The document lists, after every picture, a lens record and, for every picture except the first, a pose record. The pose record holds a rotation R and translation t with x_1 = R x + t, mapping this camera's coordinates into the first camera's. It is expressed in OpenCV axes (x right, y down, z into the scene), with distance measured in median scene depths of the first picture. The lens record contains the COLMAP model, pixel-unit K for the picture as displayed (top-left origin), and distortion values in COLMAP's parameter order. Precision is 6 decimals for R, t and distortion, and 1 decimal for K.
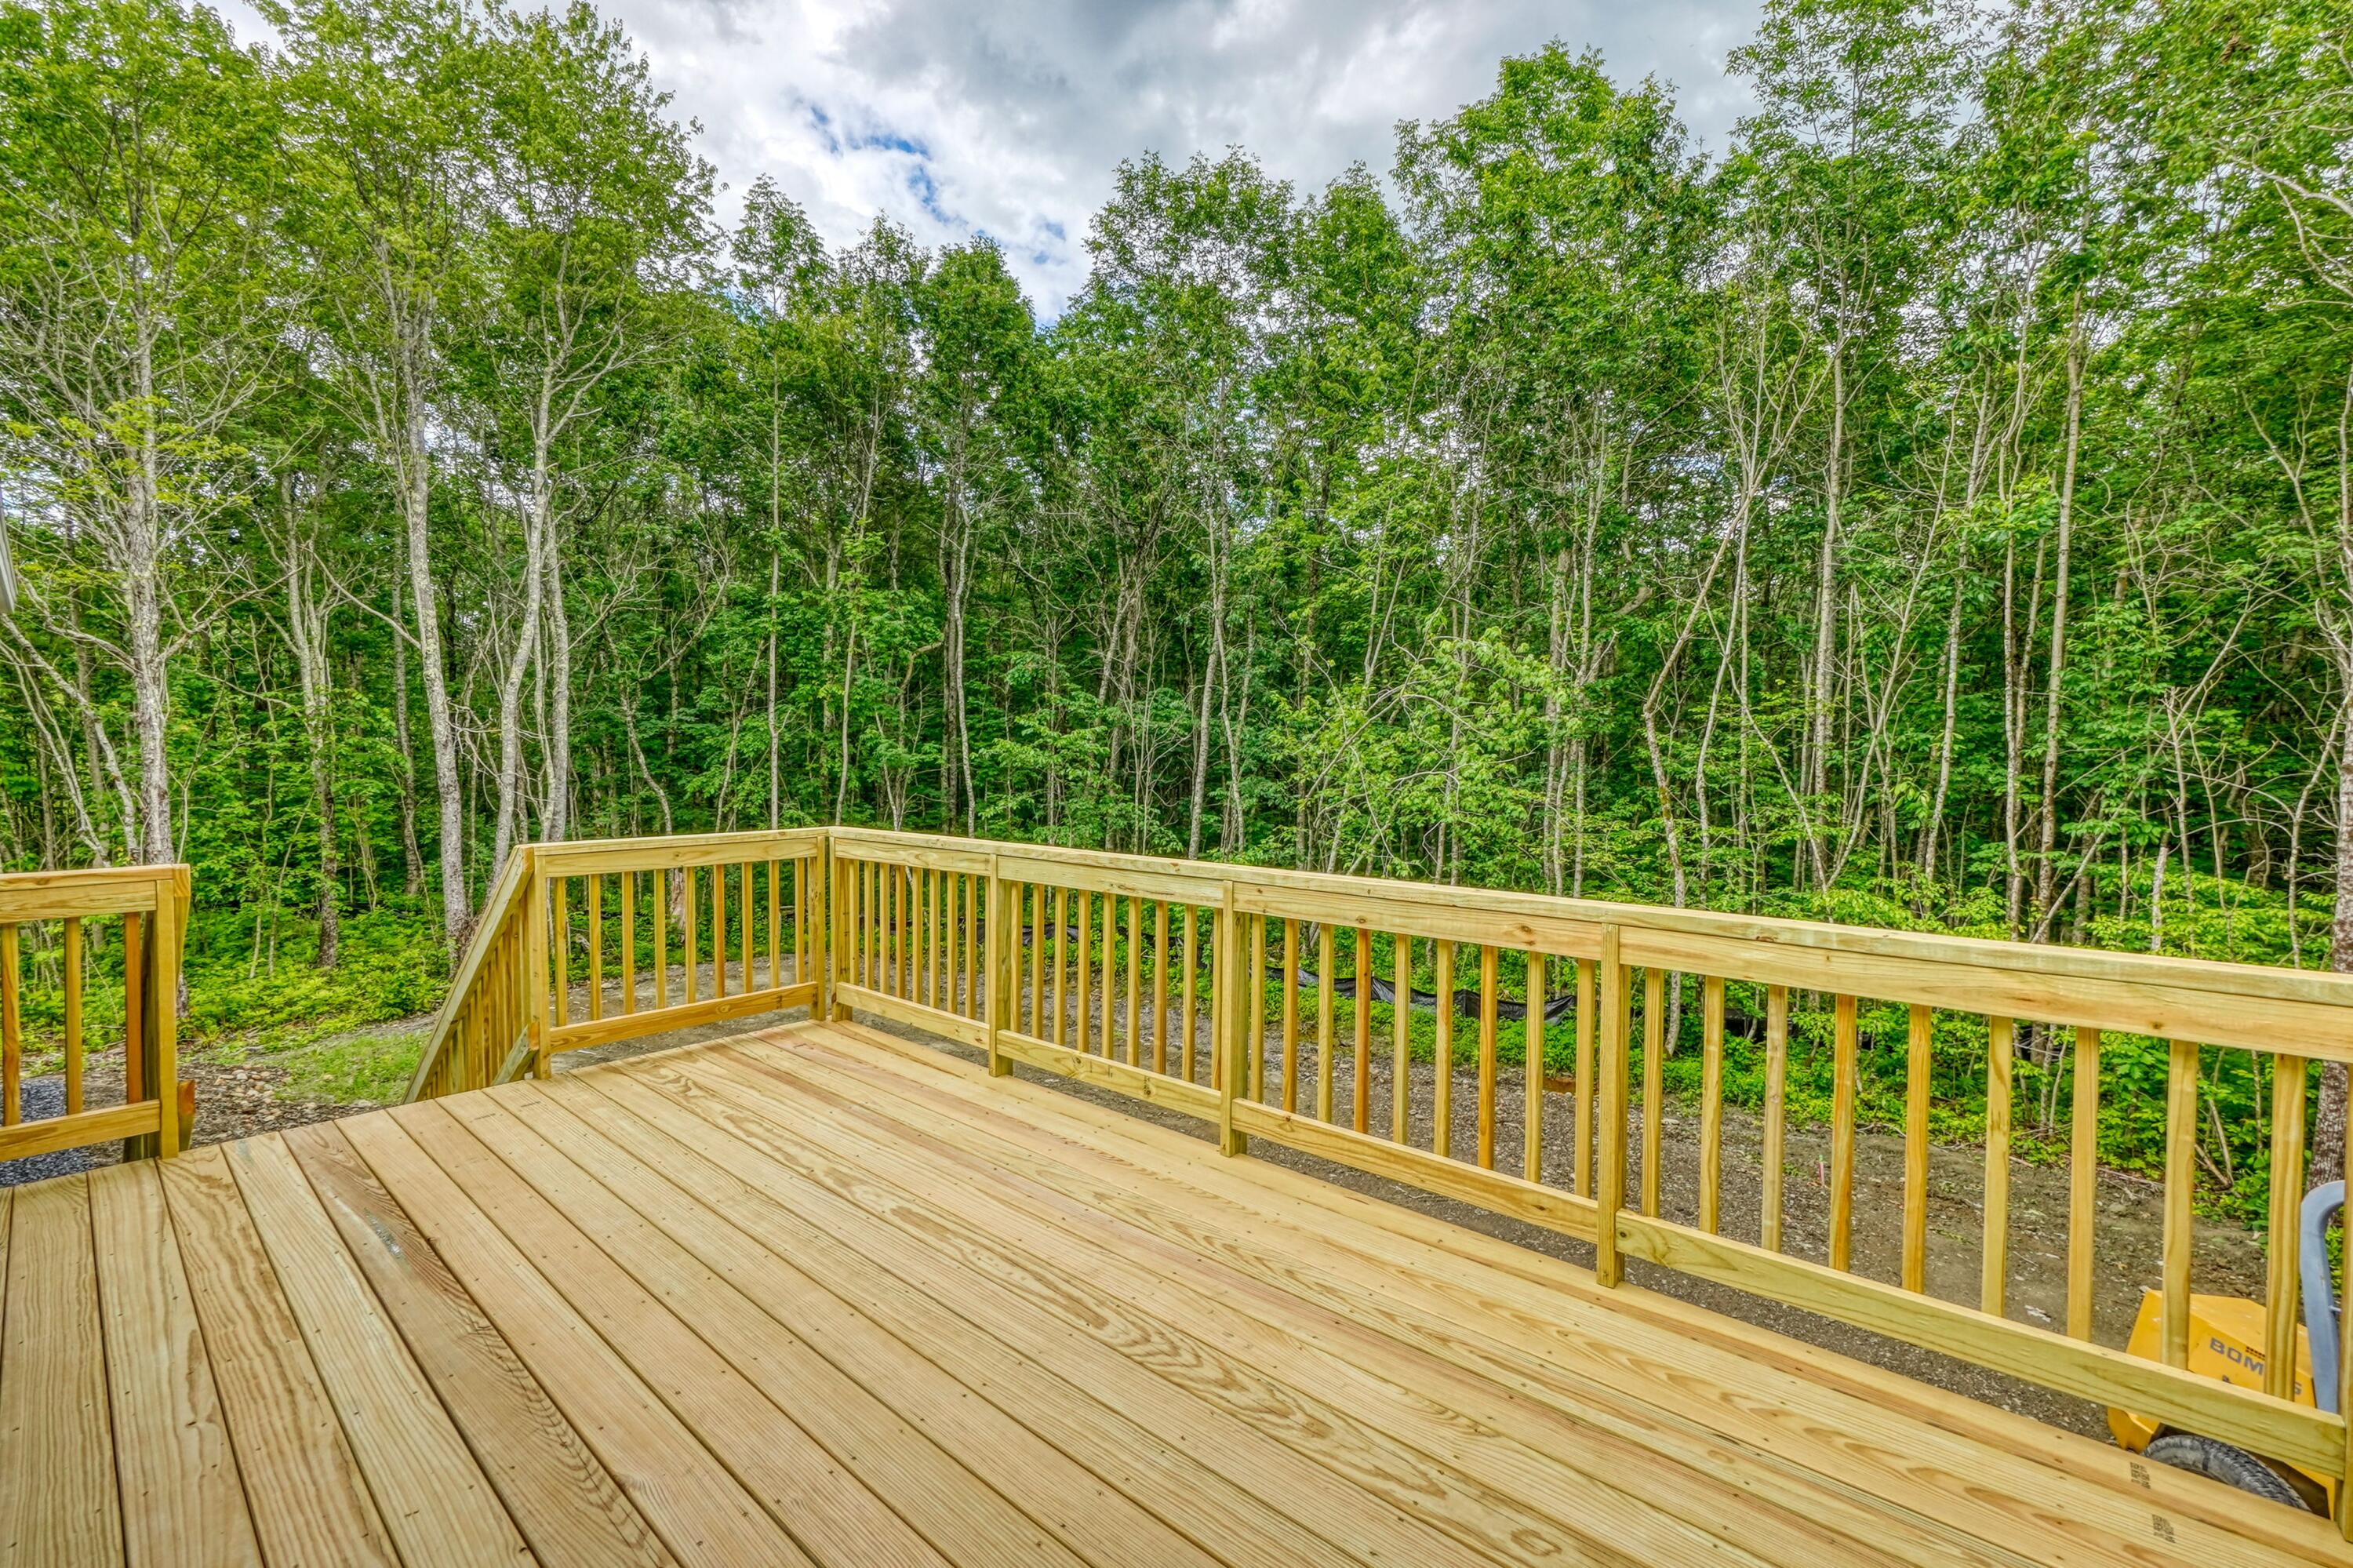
lens RADIAL K [[1022.9, 0, 1158.8], [0, 1022.9, 771.5], [0, 0, 1]] dist [-0.004618, 0.000316]
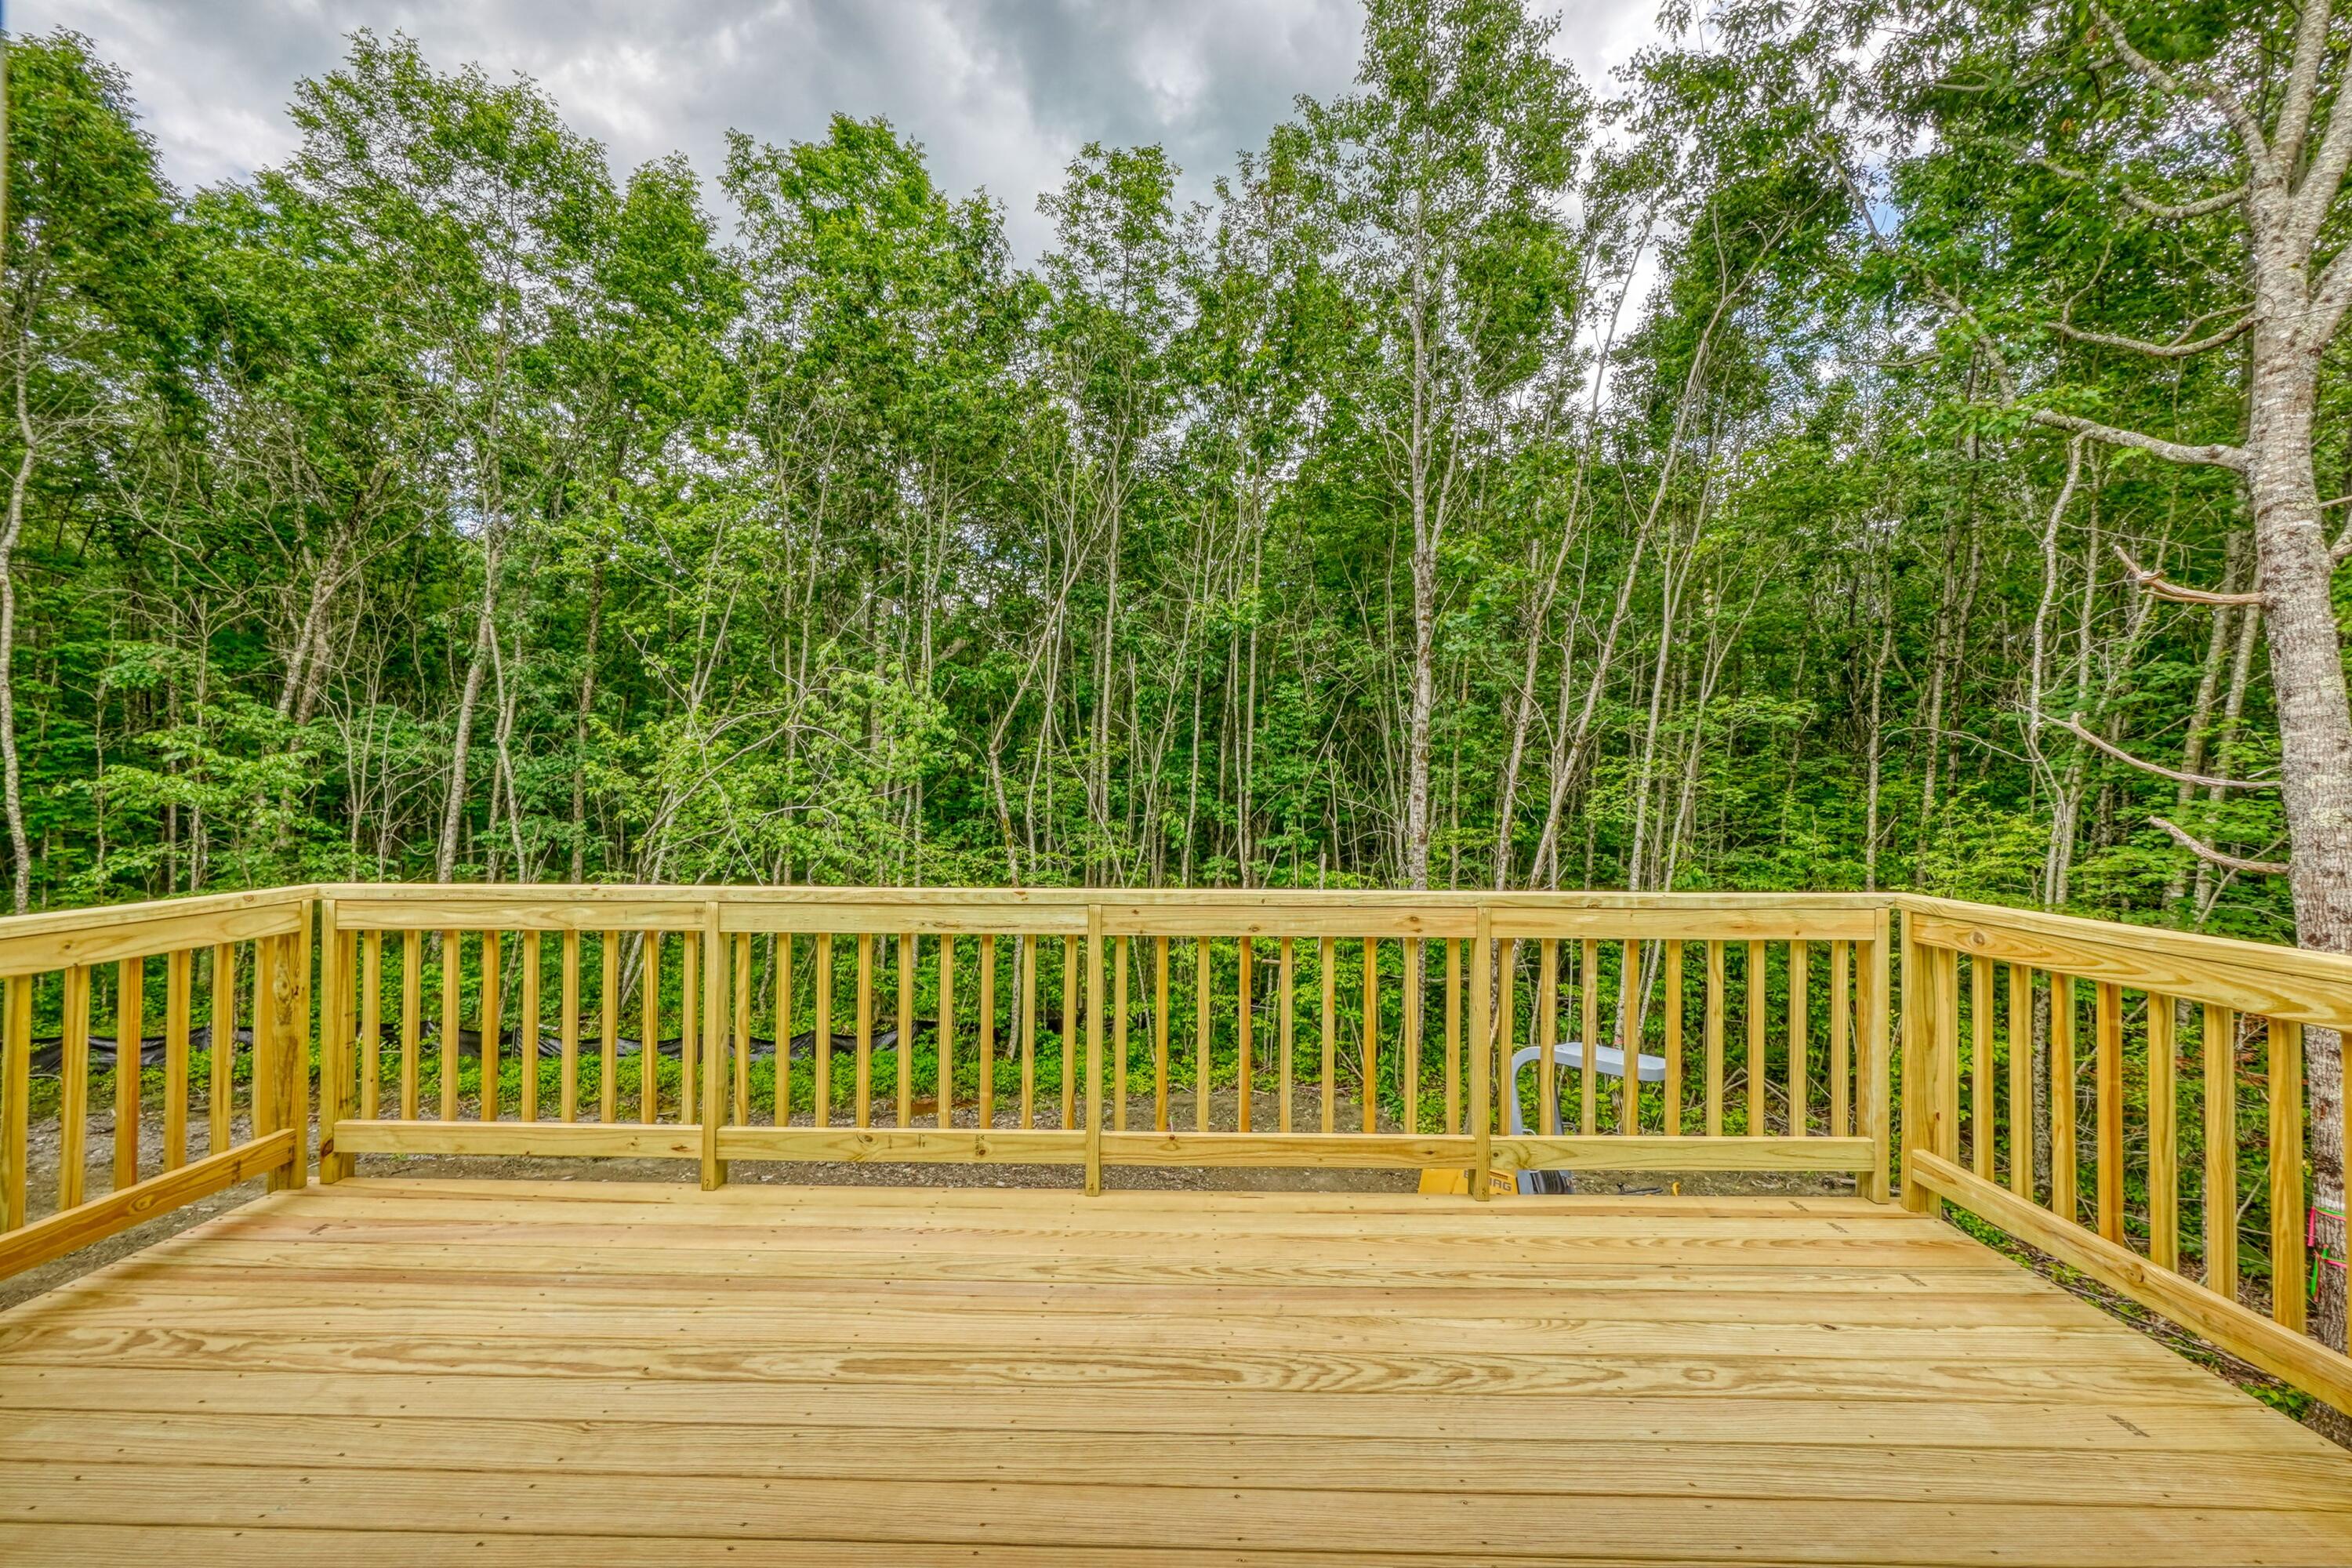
lens RADIAL K [[1017.1, 0, 1158.8], [0, 1017.1, 774.0], [0, 0, 1]] dist [-0.011927, 0.006077]
pose [[0.755480, 0.010859, 0.655082, -0.105966], [0.011742, 0.999478, -0.030110, 0.002764], [-0.655067, 0.030439, 0.754958, 0.048731]]
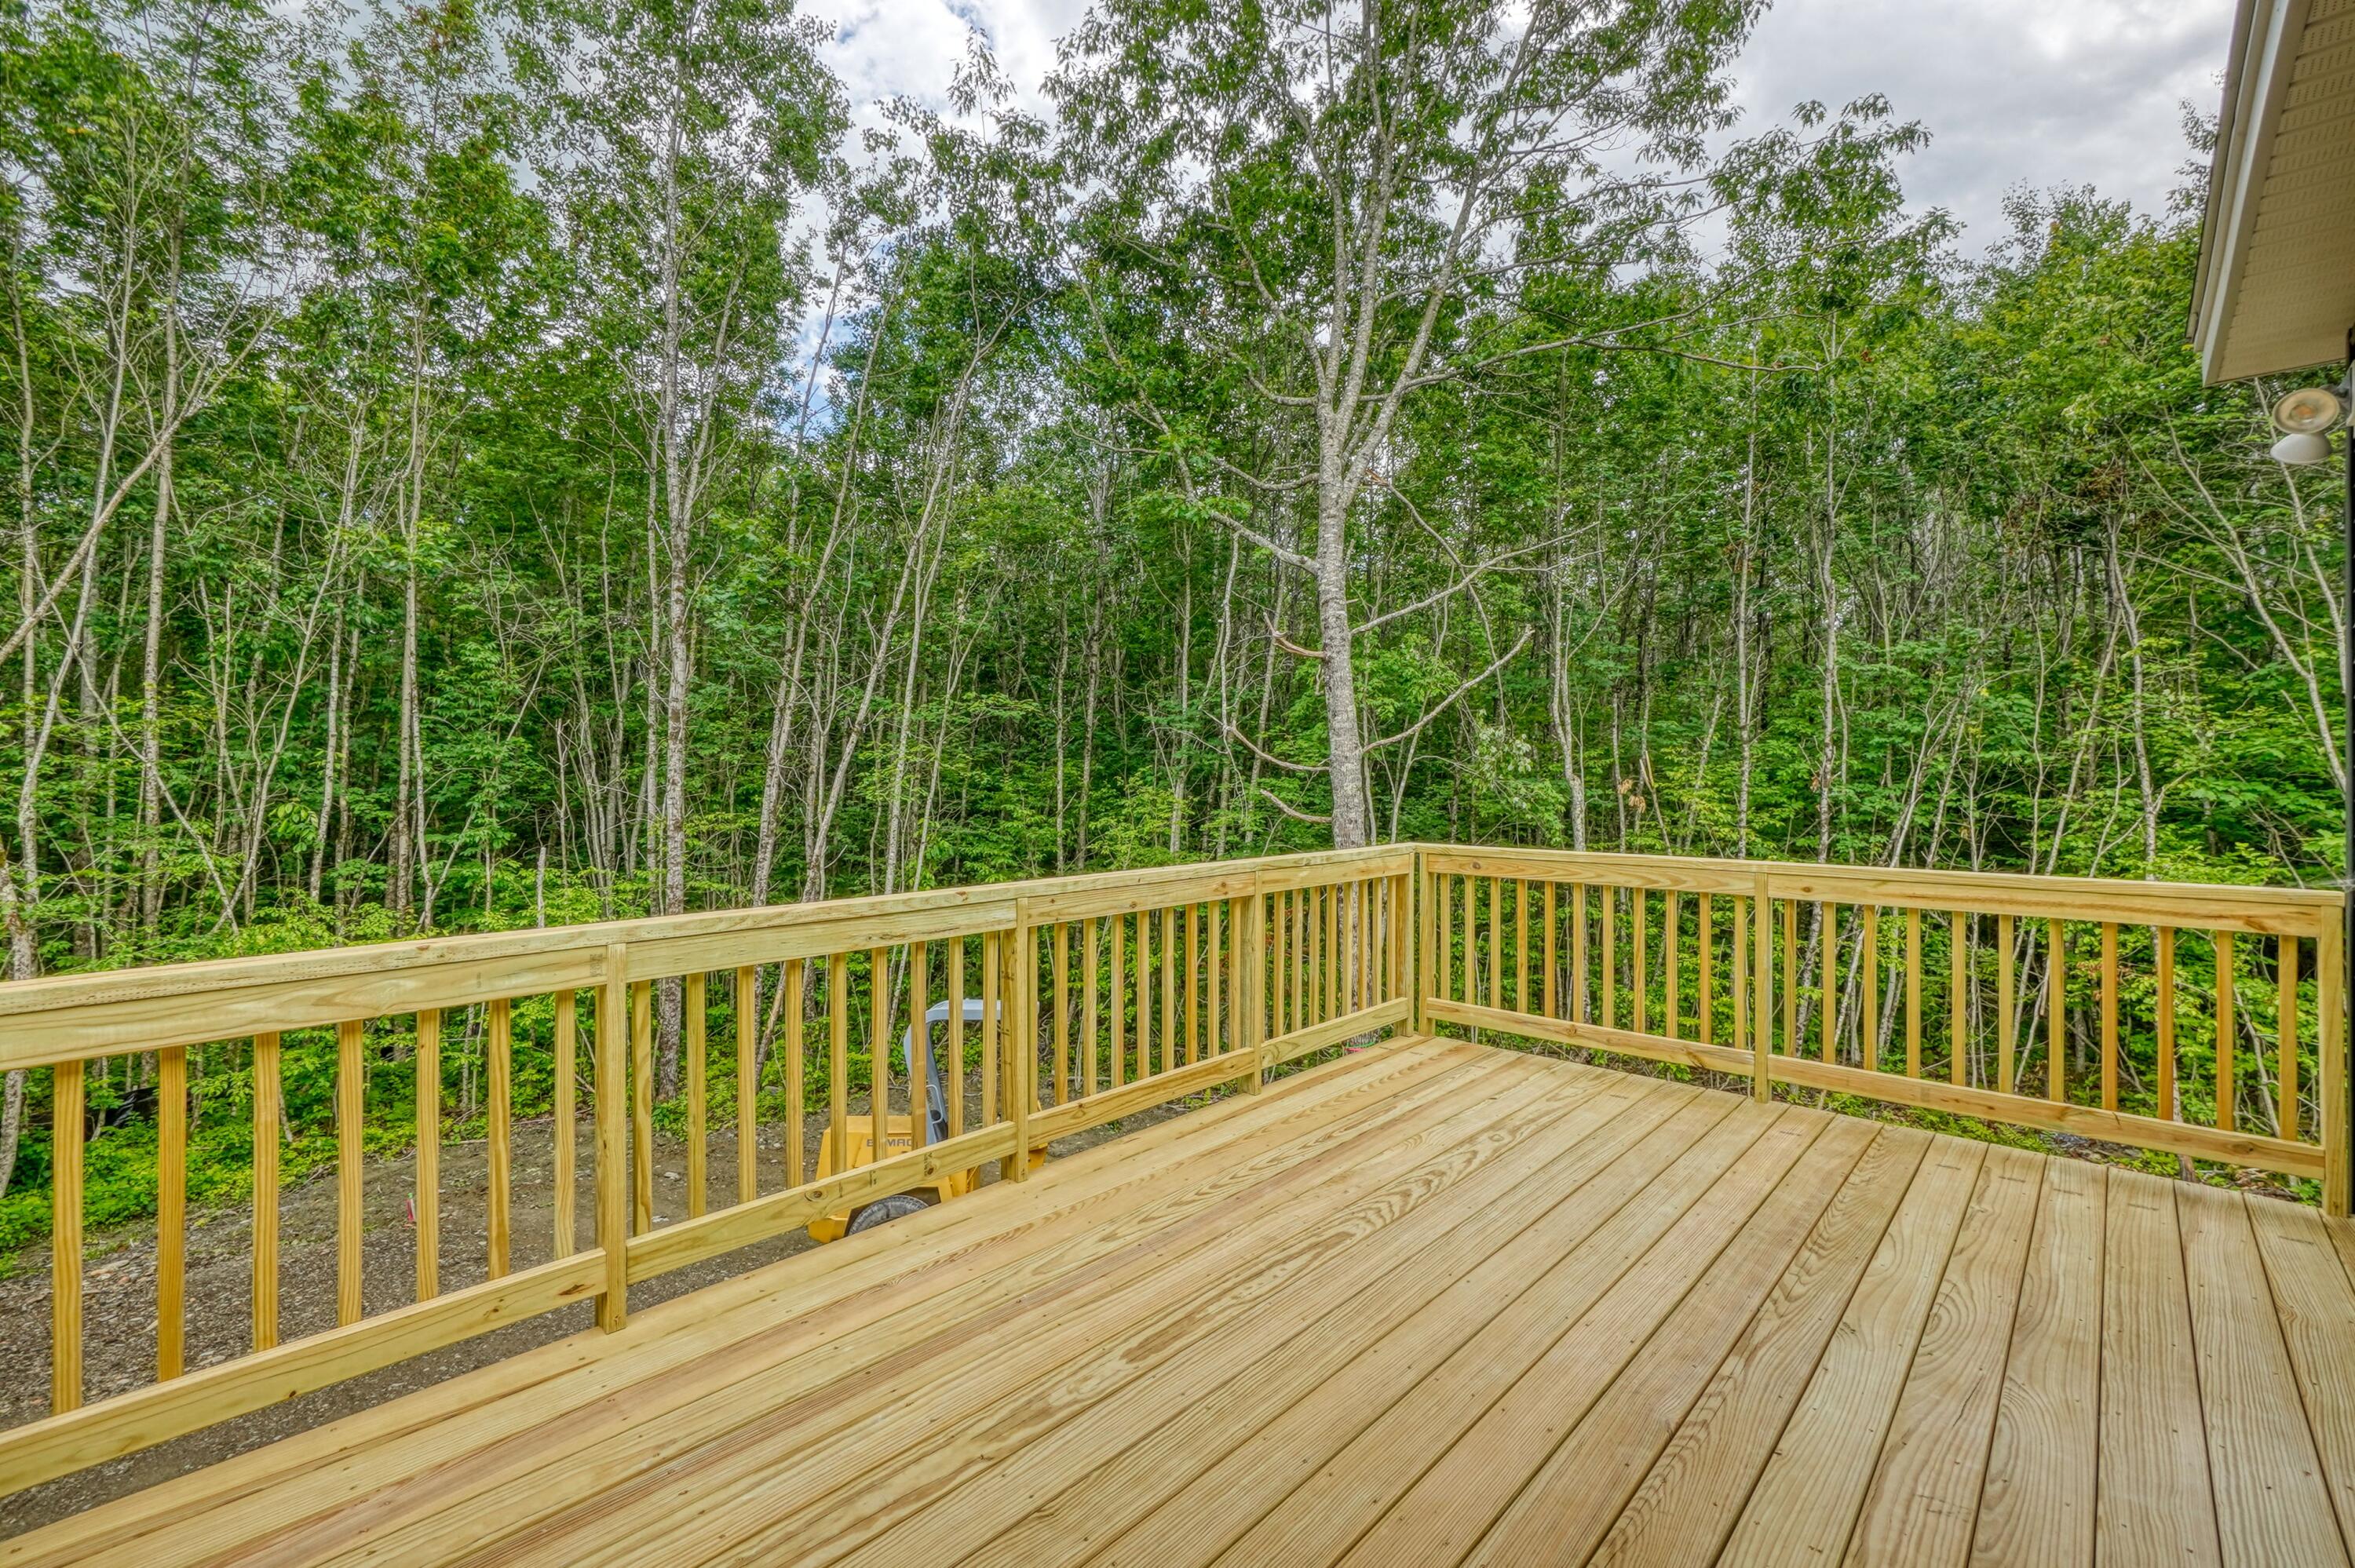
lens RADIAL K [[1023.6, 0, 1159.8], [0, 1023.6, 771.5], [0, 0, 1]] dist [-0.004618, 0.000316]
pose [[0.019455, -0.002567, 0.999807, -0.188468], [0.021815, 0.999760, 0.002142, -0.002954], [-0.999573, 0.021769, 0.019506, 0.174759]]
